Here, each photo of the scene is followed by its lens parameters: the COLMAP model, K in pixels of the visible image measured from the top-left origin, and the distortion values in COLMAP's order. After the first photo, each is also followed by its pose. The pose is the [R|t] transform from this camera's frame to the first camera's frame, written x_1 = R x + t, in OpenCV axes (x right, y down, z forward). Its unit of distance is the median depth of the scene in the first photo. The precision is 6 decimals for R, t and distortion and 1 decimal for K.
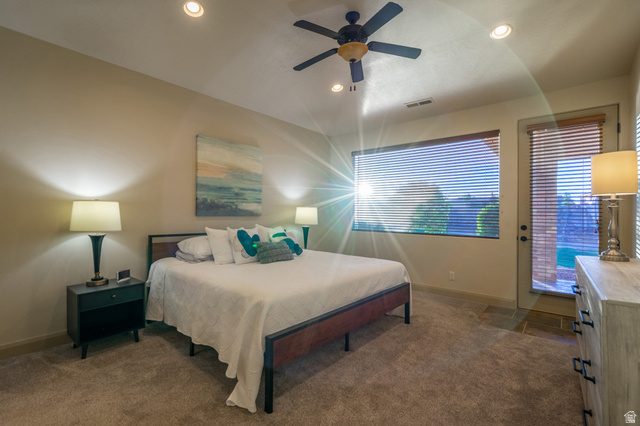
lens RADIAL K [[293.8, 0, 320.0], [0, 293.8, 213.0], [0, 0, 1]] dist [0.000352, 0.000049]
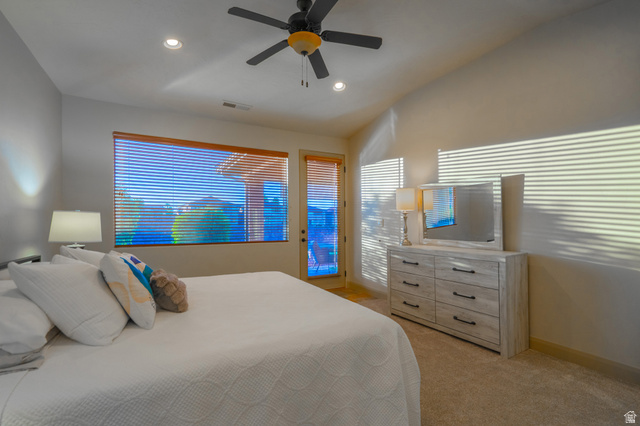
lens RADIAL K [[293.8, 0, 320.0], [0, 293.8, 213.0], [0, 0, 1]] dist [0.000352, 0.000049]
pose [[0.356721, 0.018139, 0.934035, -0.532799], [0.003903, 0.999774, -0.020906, -0.005572], [-0.934203, 0.011103, 0.356569, 0.482410]]
